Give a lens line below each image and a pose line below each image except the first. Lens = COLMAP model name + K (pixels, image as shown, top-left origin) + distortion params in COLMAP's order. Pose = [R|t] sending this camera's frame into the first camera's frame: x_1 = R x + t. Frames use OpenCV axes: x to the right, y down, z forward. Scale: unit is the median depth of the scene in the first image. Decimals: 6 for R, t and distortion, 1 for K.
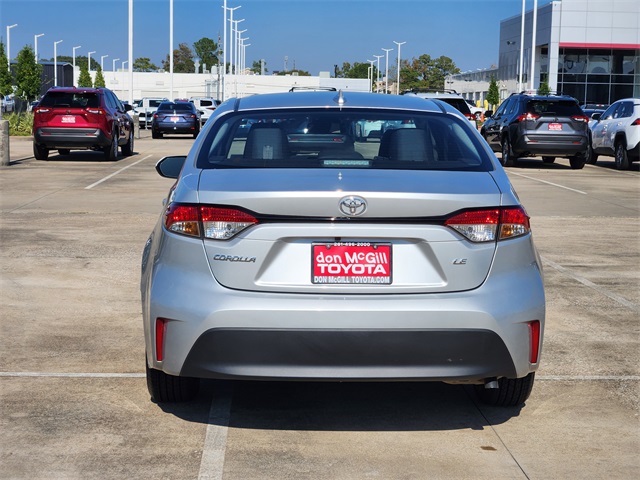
lens RADIAL K [[1232.0, 0, 320.0], [0, 1232.0, 240.0], [0, 0, 1]] dist [-0.161207, 1.712908]
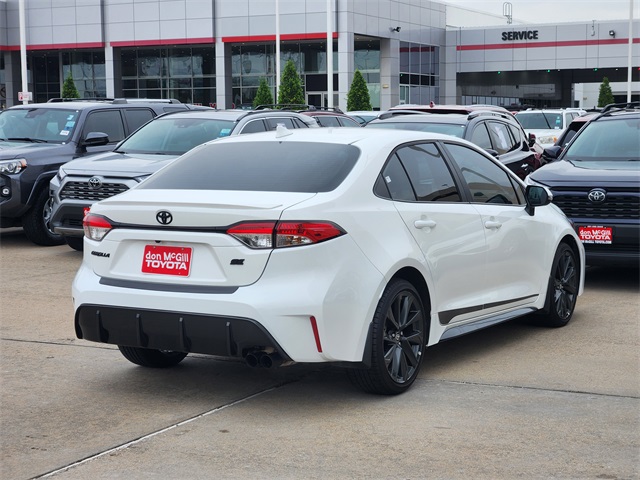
lens RADIAL K [[1232.0, 0, 320.0], [0, 1232.0, 240.0], [0, 0, 1]] dist [-0.161207, 1.712908]
pose [[0.847717, 0.029522, -0.529627, 0.862970], [-0.041768, 0.999065, -0.011166, 0.004622], [0.528802, 0.031587, 0.848157, -0.034037]]
